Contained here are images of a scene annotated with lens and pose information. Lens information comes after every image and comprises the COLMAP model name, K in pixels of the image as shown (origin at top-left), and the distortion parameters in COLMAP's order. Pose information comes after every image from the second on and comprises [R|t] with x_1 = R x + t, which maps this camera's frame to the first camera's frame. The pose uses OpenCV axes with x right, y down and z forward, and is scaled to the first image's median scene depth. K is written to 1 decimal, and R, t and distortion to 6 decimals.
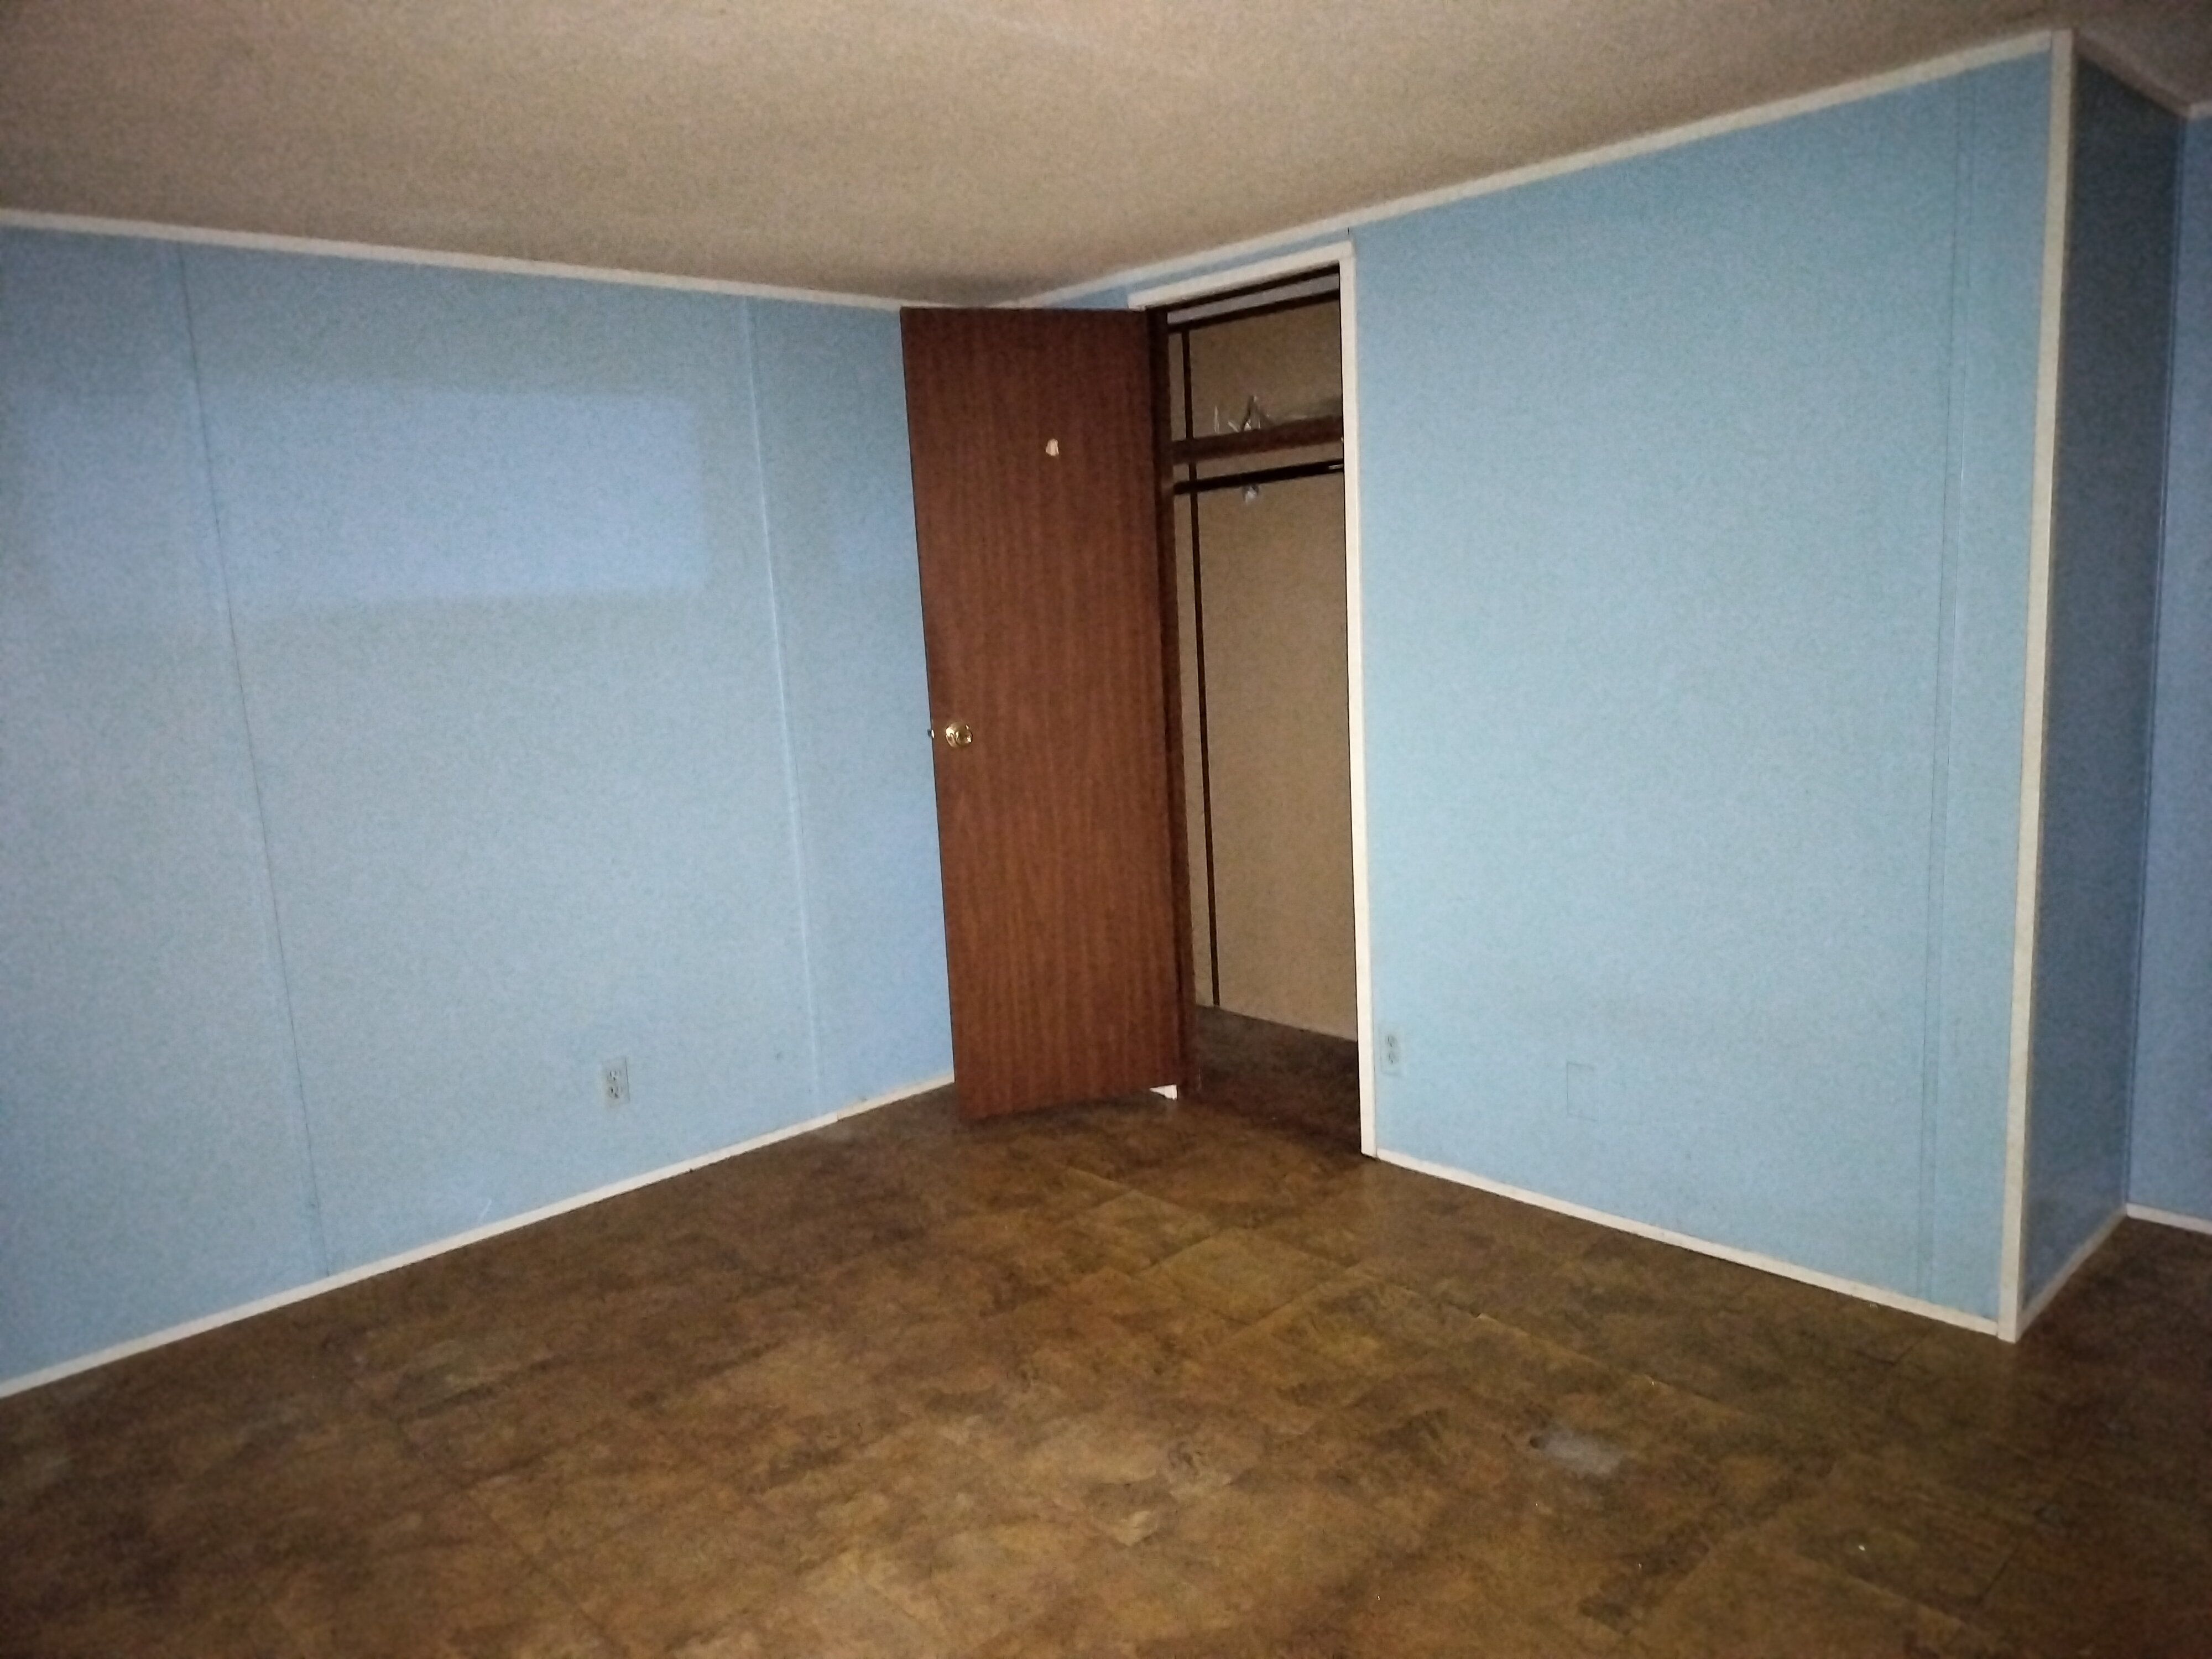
lens RADIAL K [[1522.3, 0, 1106.0], [0, 1522.3, 829.5], [0, 0, 1]] dist [-0.000838, -0.001033]
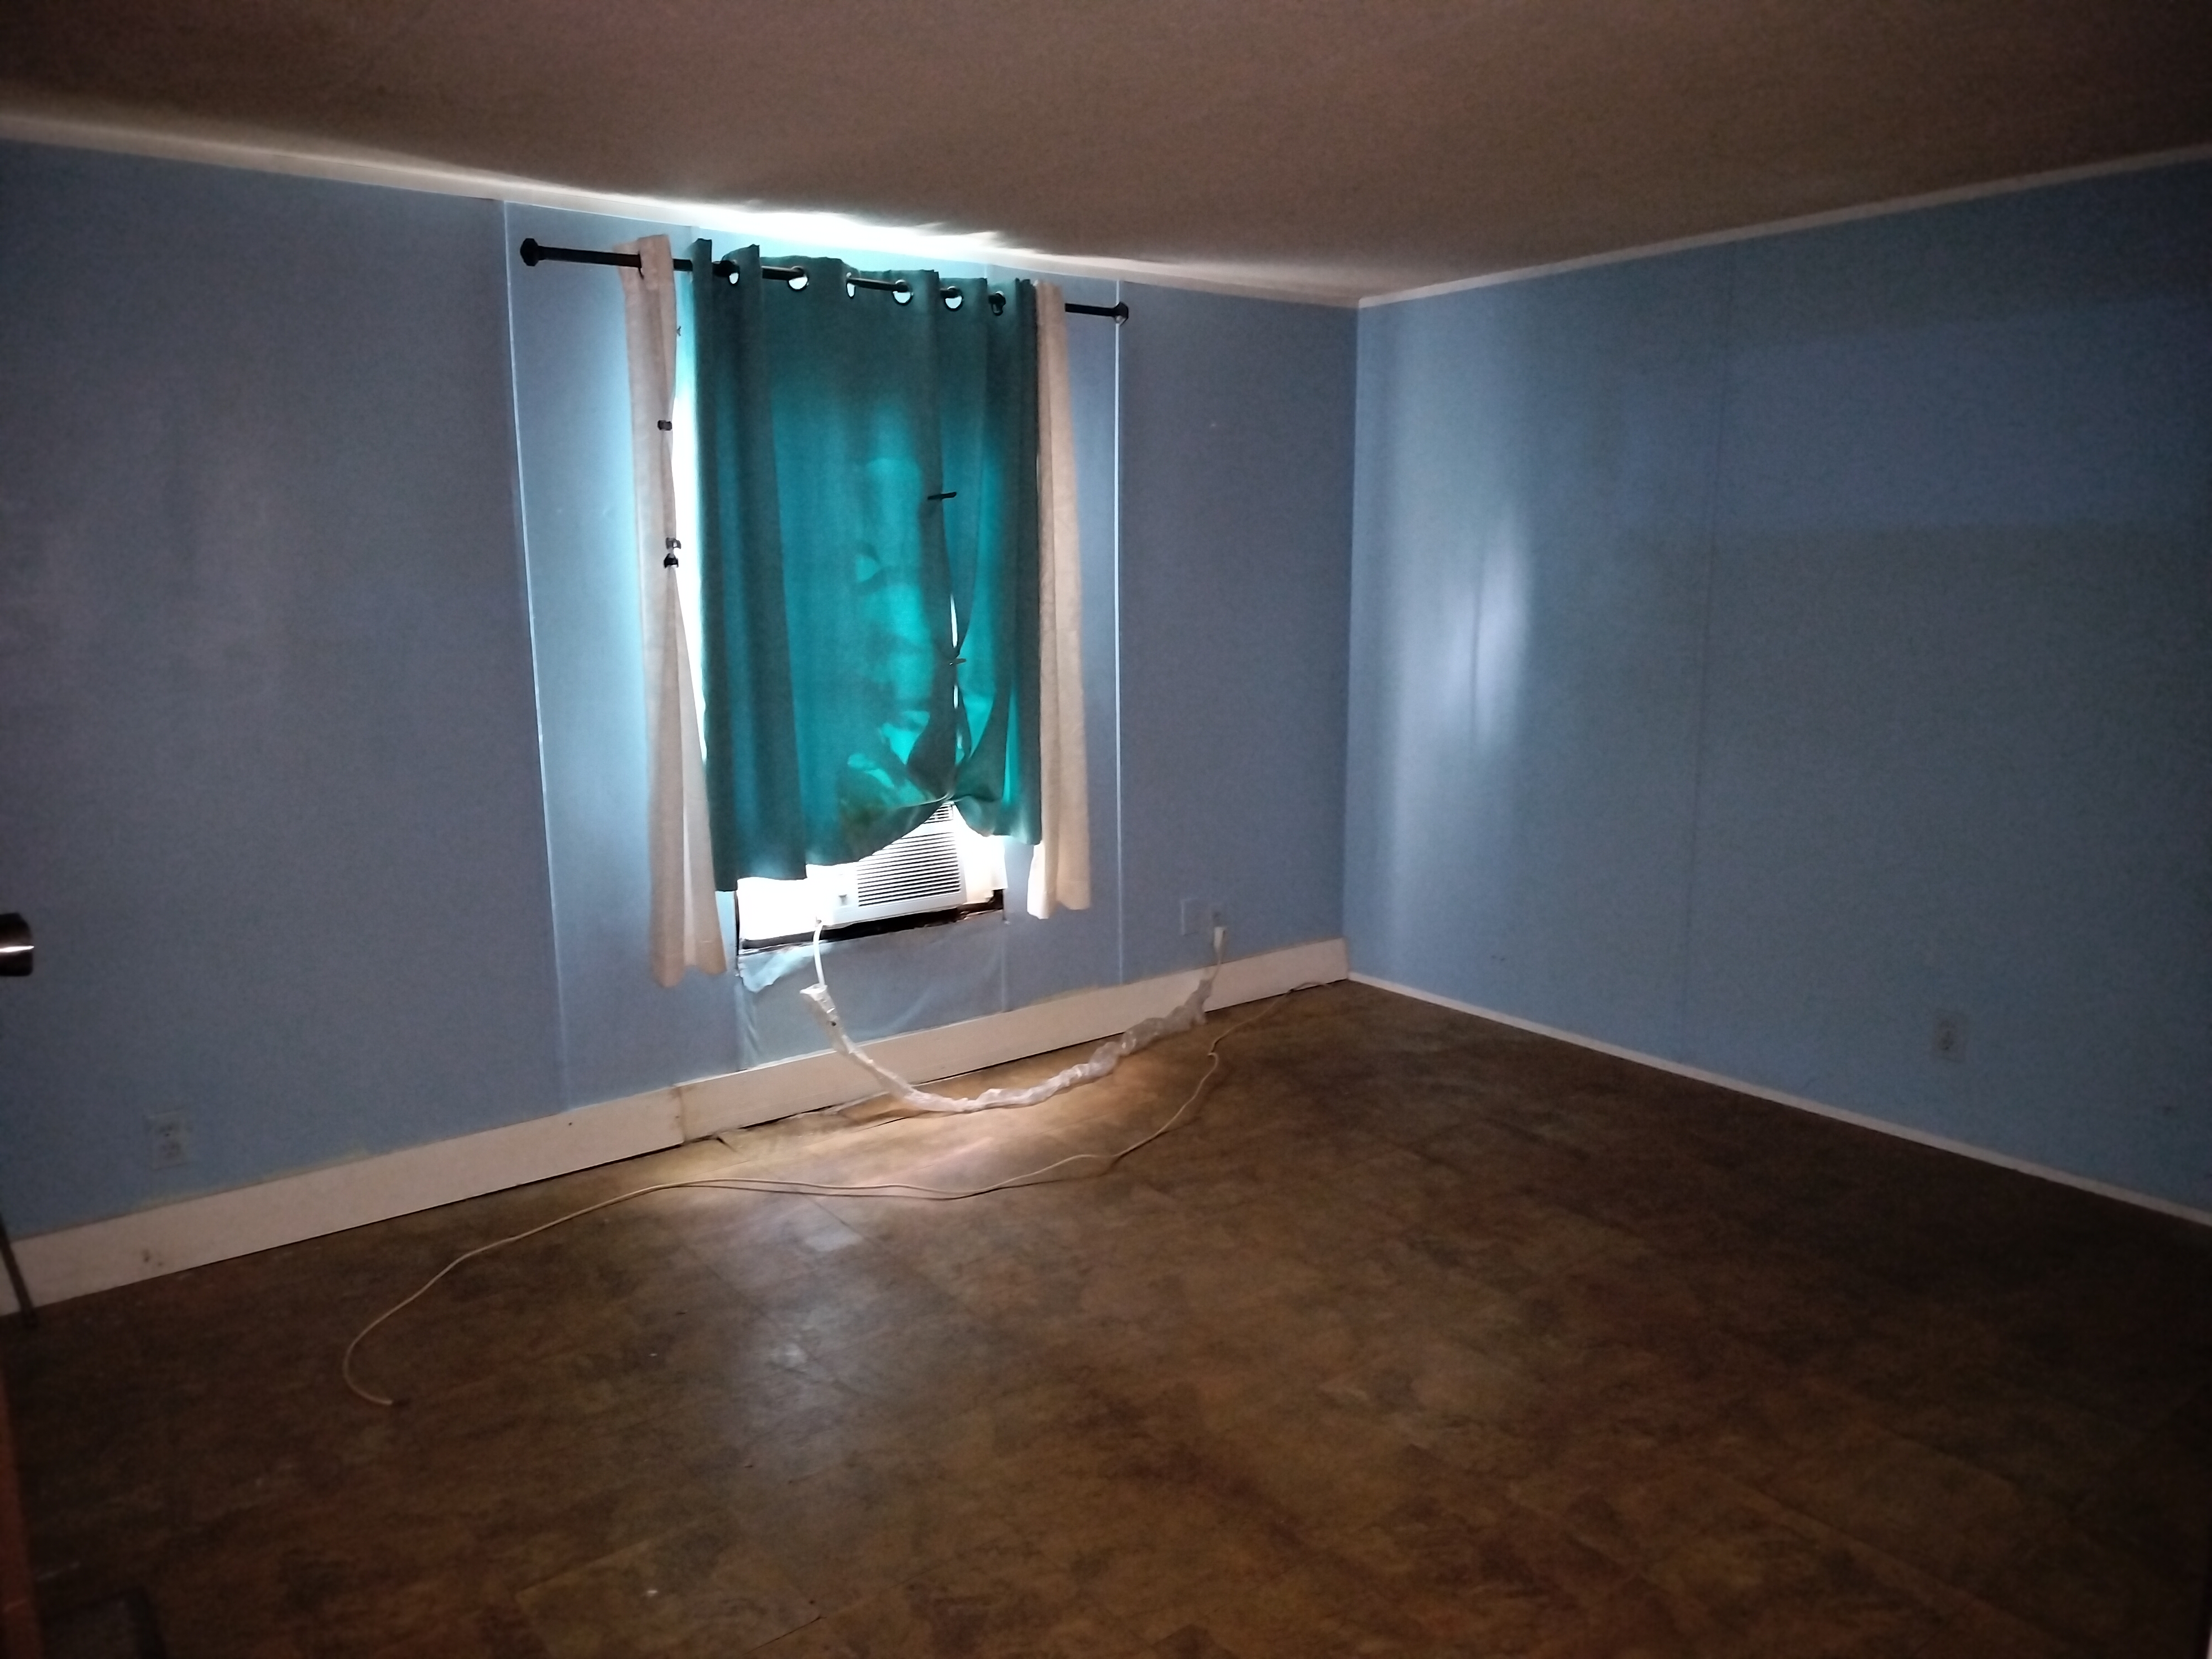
lens RADIAL K [[1550.5, 0, 1112.8], [0, 1550.5, 822.3], [0, 0, 1]] dist [0.089038, -0.093093]
pose [[-0.094537, 0.227876, -0.969090, 0.985037], [-0.149165, 0.959218, 0.240106, -0.183086], [0.984283, 0.167253, -0.056690, 0.765132]]
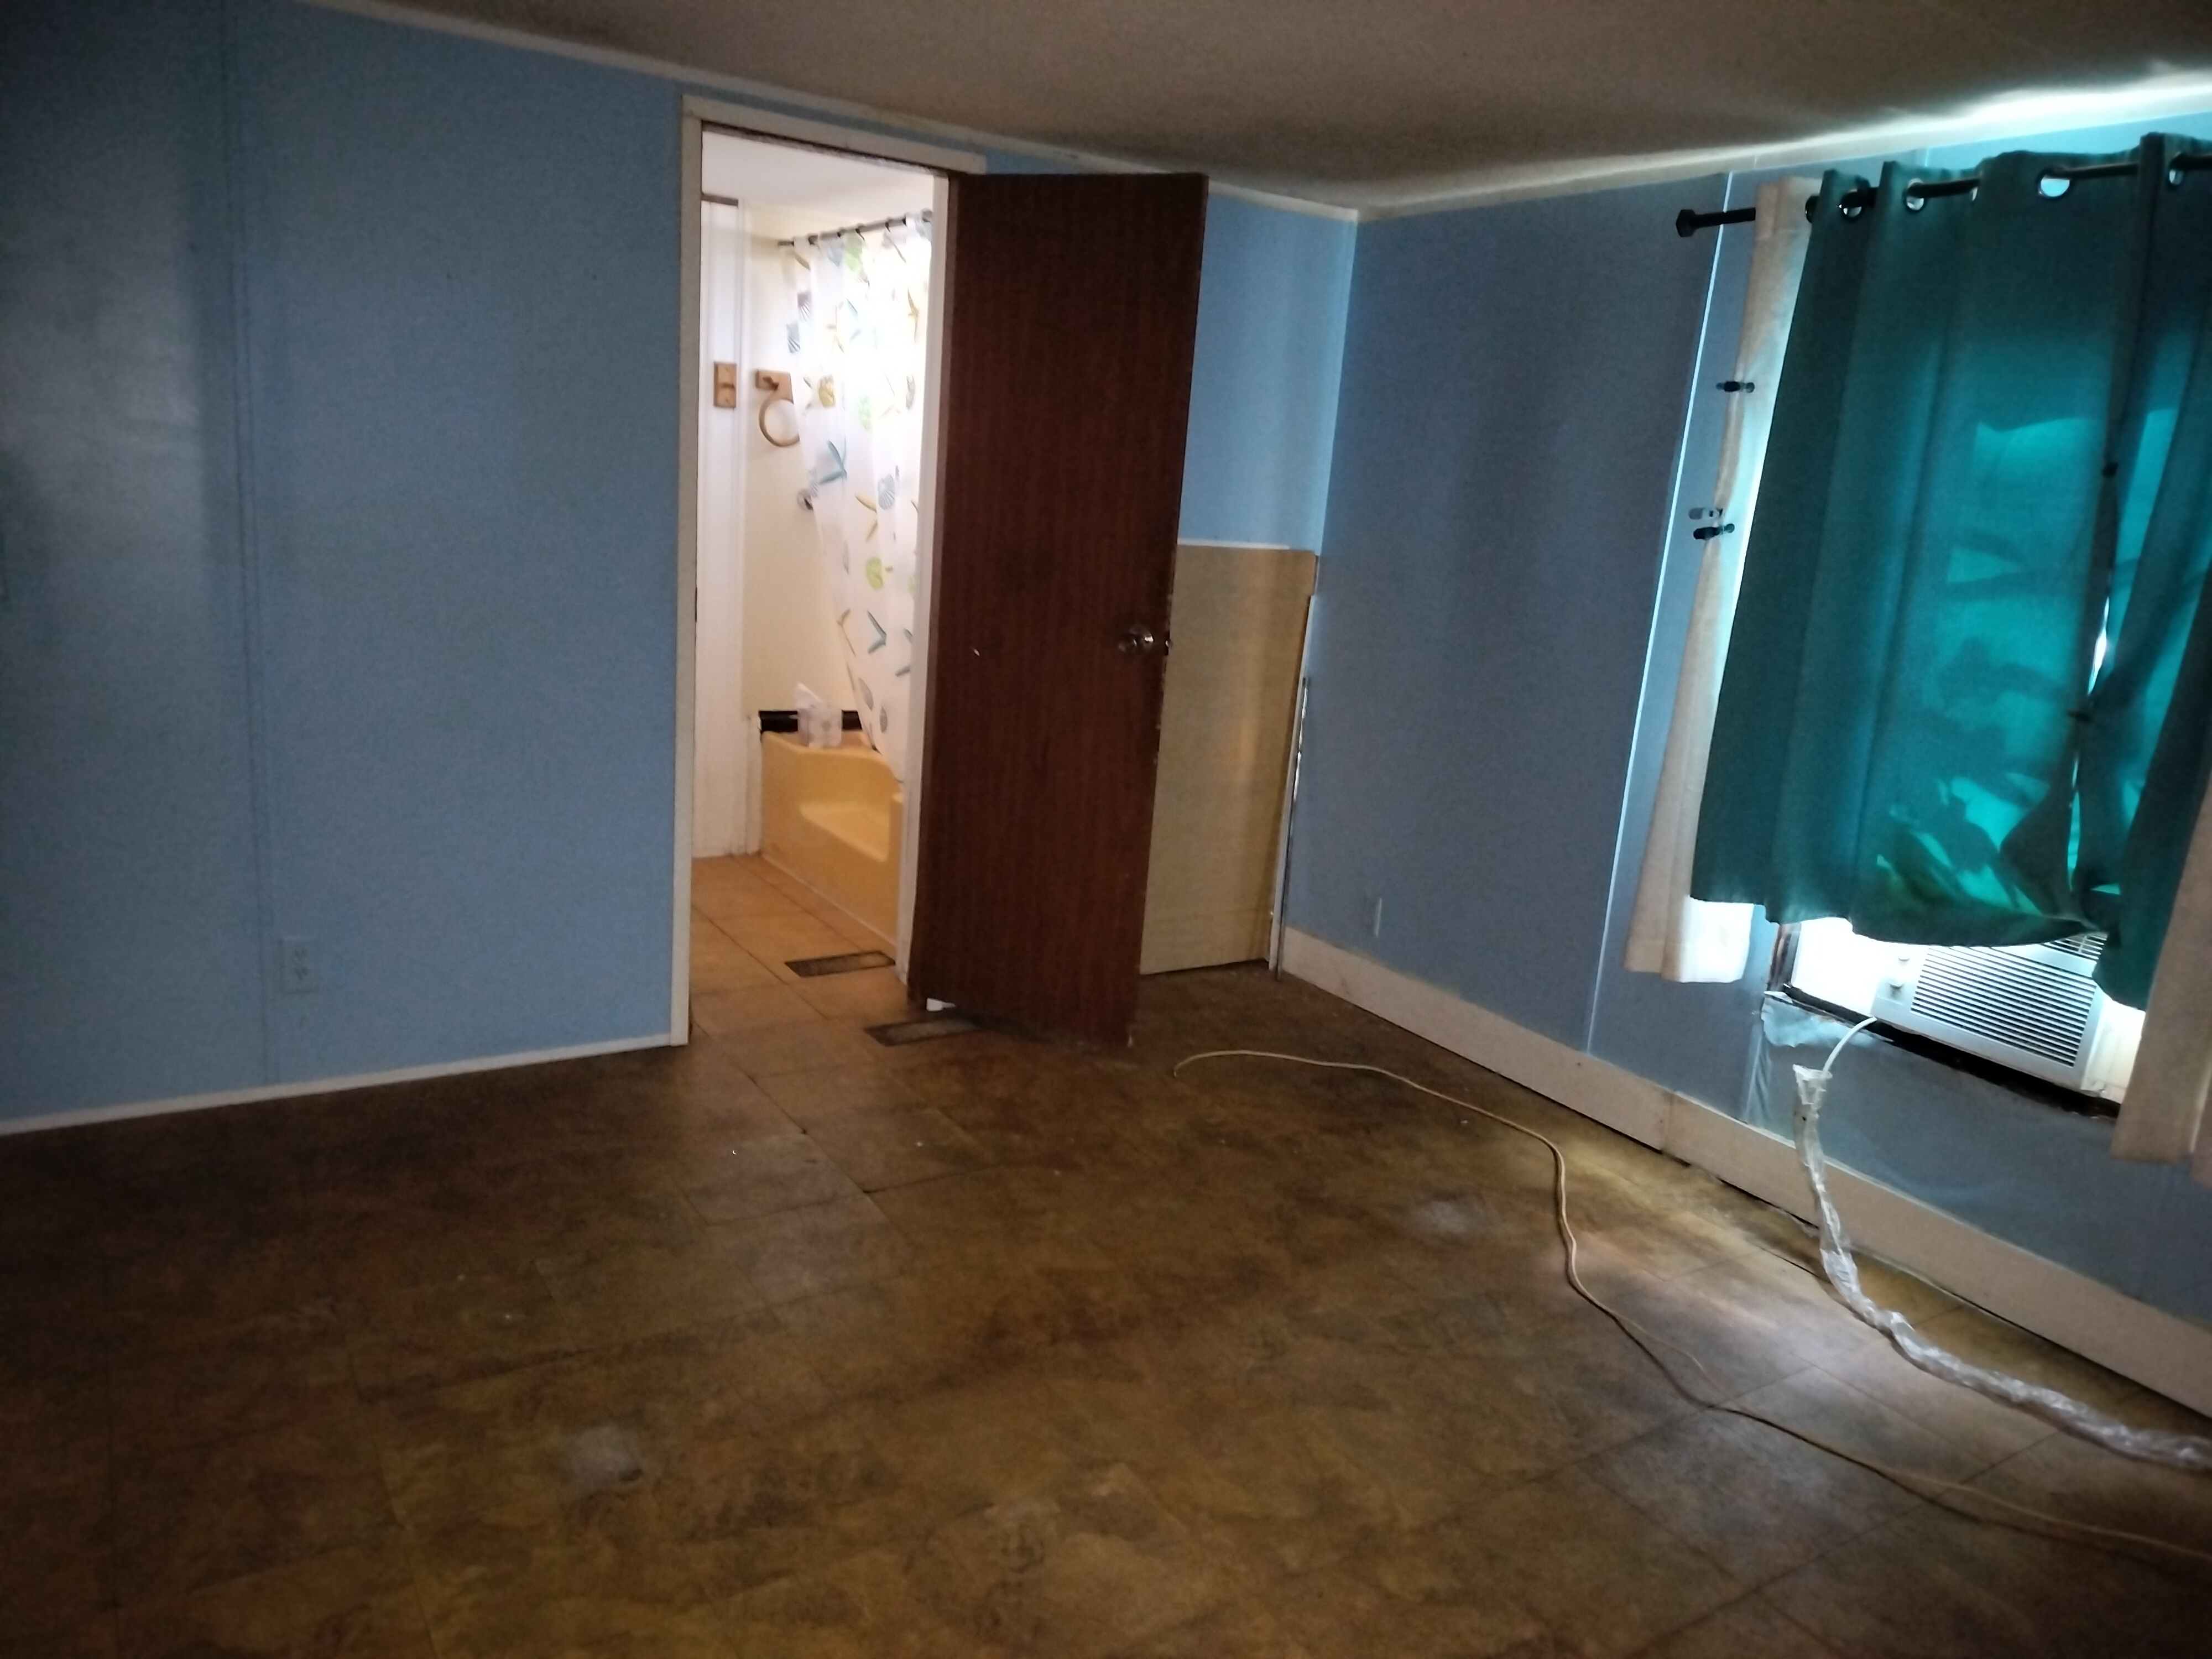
lens RADIAL K [[1550.5, 0, 1112.8], [0, 1550.5, 822.3], [0, 0, 1]] dist [0.089038, -0.093093]
pose [[-0.983023, -0.061248, 0.172959, -0.118756], [0.006458, 0.930508, 0.366216, -0.269876], [-0.183370, 0.361115, -0.914315, 1.626131]]
